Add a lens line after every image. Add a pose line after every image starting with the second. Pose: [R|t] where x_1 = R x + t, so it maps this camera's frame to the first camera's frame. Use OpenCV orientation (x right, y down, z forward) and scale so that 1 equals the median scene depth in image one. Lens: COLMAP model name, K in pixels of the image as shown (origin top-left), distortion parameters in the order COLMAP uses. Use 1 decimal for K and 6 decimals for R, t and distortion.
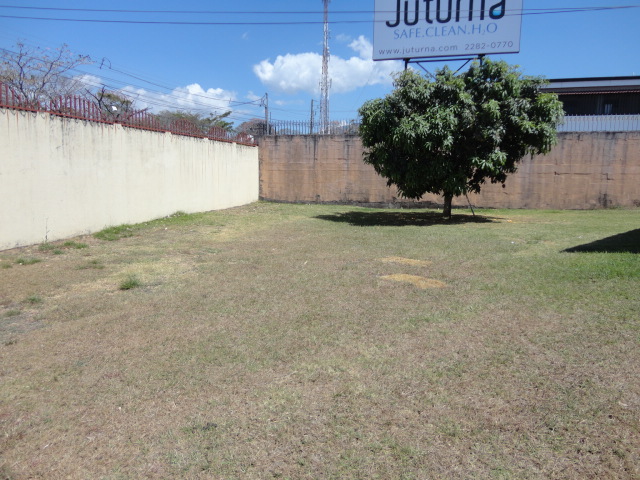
lens RADIAL K [[465.7, 0, 320.0], [0, 465.7, 240.0], [0, 0, 1]] dist [-0.018010, 0.009751]
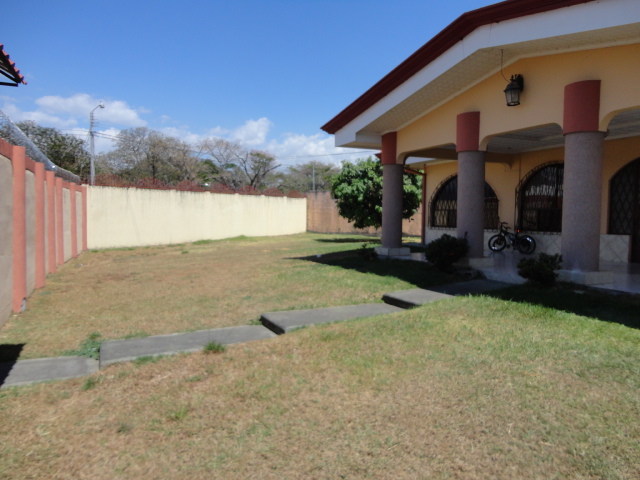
lens RADIAL K [[465.7, 0, 320.0], [0, 465.7, 240.0], [0, 0, 1]] dist [-0.018010, 0.009751]
pose [[0.942330, 0.019175, -0.334136, 0.633782], [-0.048028, 0.995772, -0.078303, 0.092578], [0.331222, 0.089835, 0.939267, -0.671472]]
